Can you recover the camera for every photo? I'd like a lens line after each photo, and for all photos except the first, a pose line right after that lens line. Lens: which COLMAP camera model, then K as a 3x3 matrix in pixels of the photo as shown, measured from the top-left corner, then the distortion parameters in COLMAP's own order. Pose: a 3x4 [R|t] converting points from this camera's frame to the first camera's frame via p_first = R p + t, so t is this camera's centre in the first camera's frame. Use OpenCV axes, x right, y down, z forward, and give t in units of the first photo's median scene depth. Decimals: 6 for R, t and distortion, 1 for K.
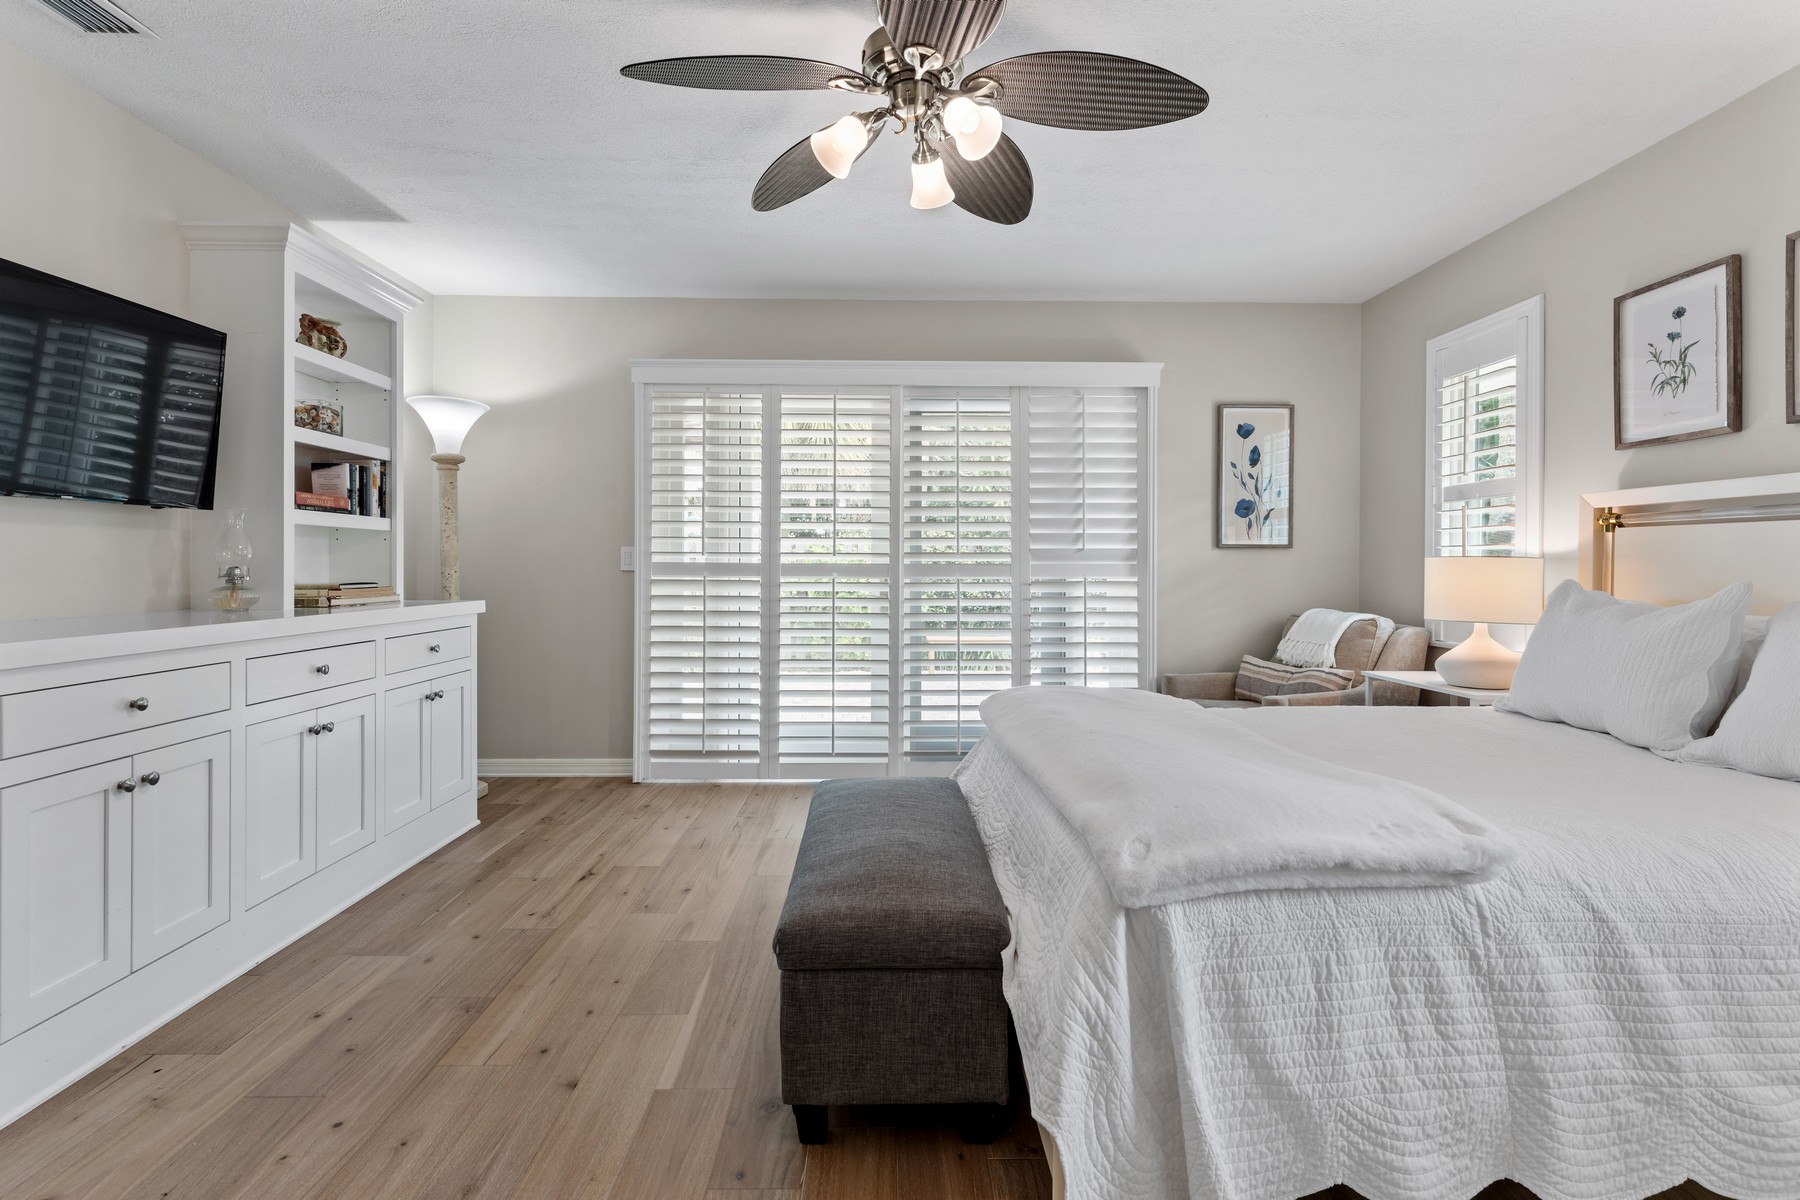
lens RADIAL K [[857.9, 0, 901.2], [0, 857.9, 565.6], [0, 0, 1]] dist [0.002219, -0.000401]
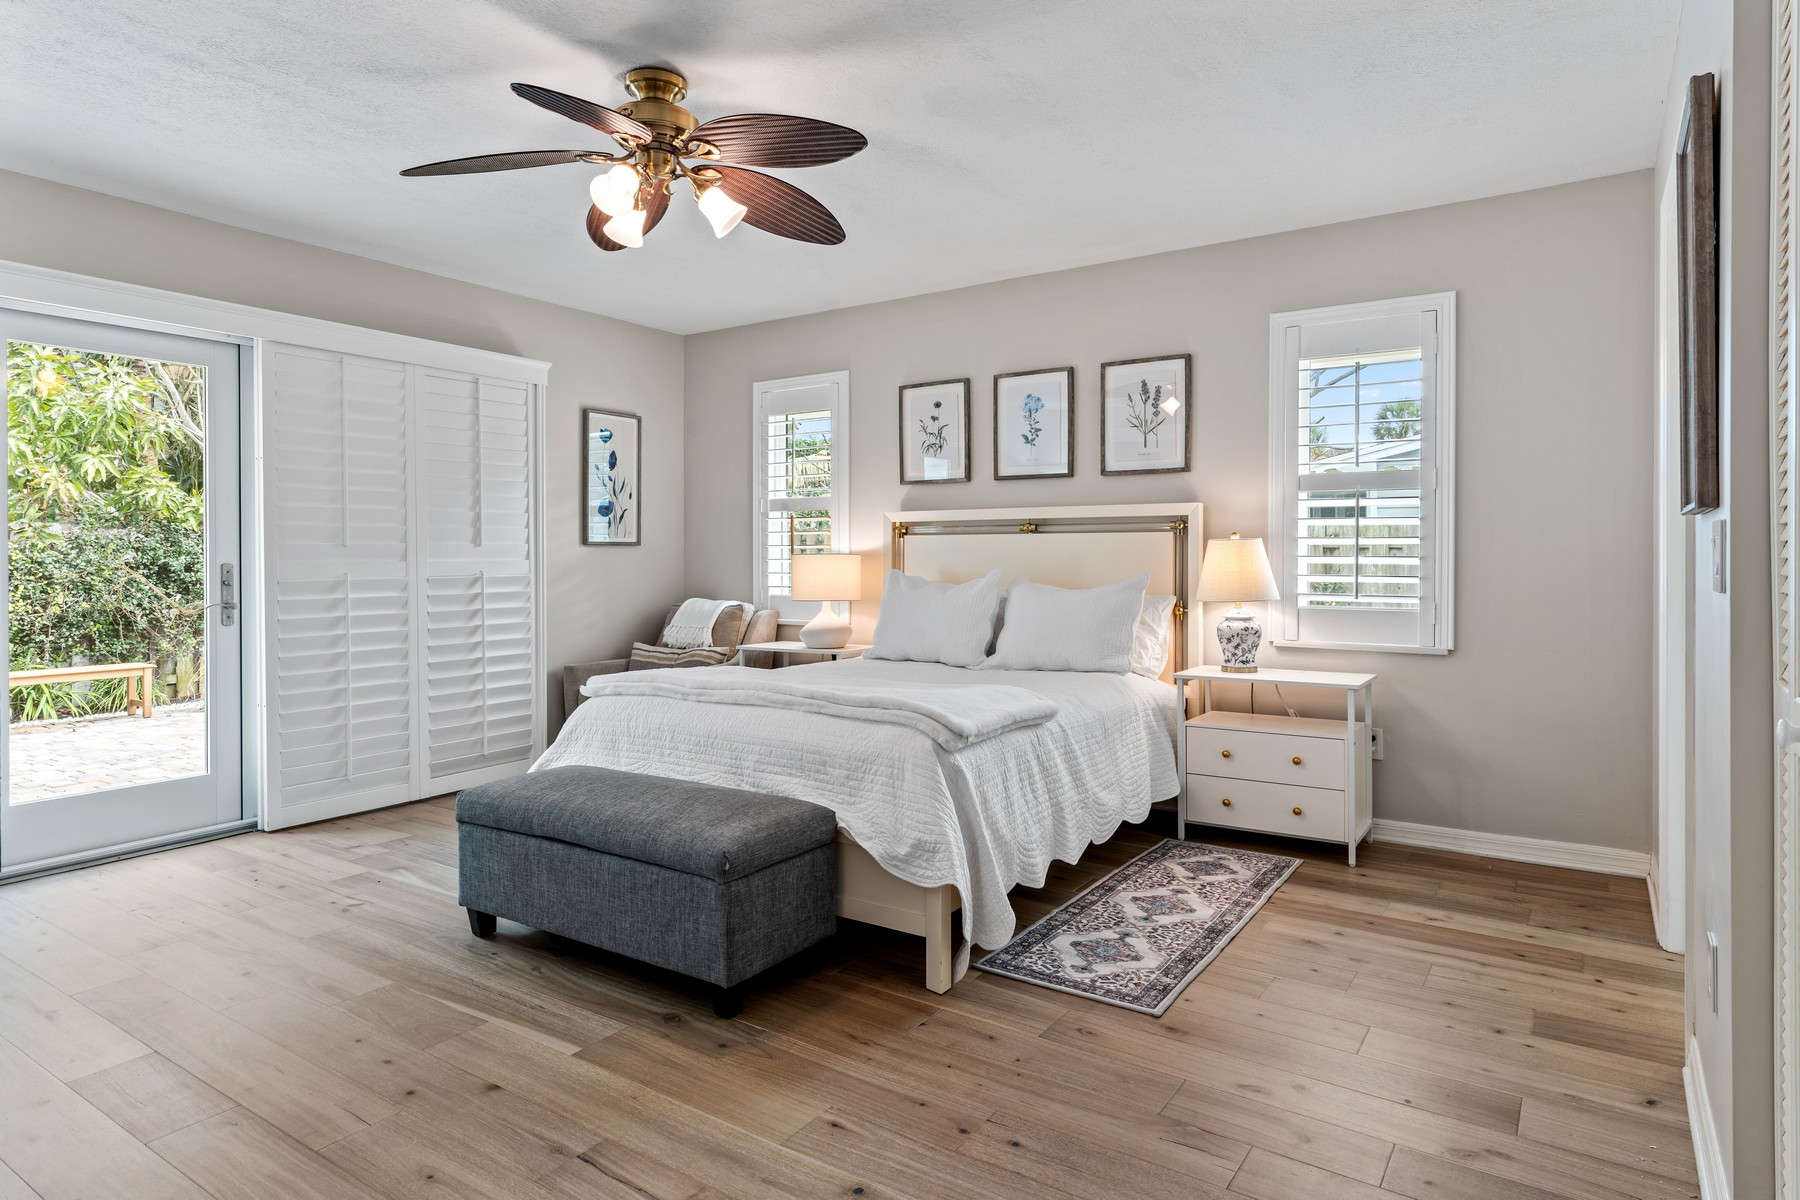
lens RADIAL K [[1022.3, 0, 900.5], [0, 1022.3, 555.4], [0, 0, 1]] dist [-0.002745, -0.000502]
pose [[0.569412, -0.002152, 0.822049, -0.654669], [0.007027, 0.999973, -0.002250, -0.003942], [-0.822022, 0.007058, 0.569412, -0.040046]]
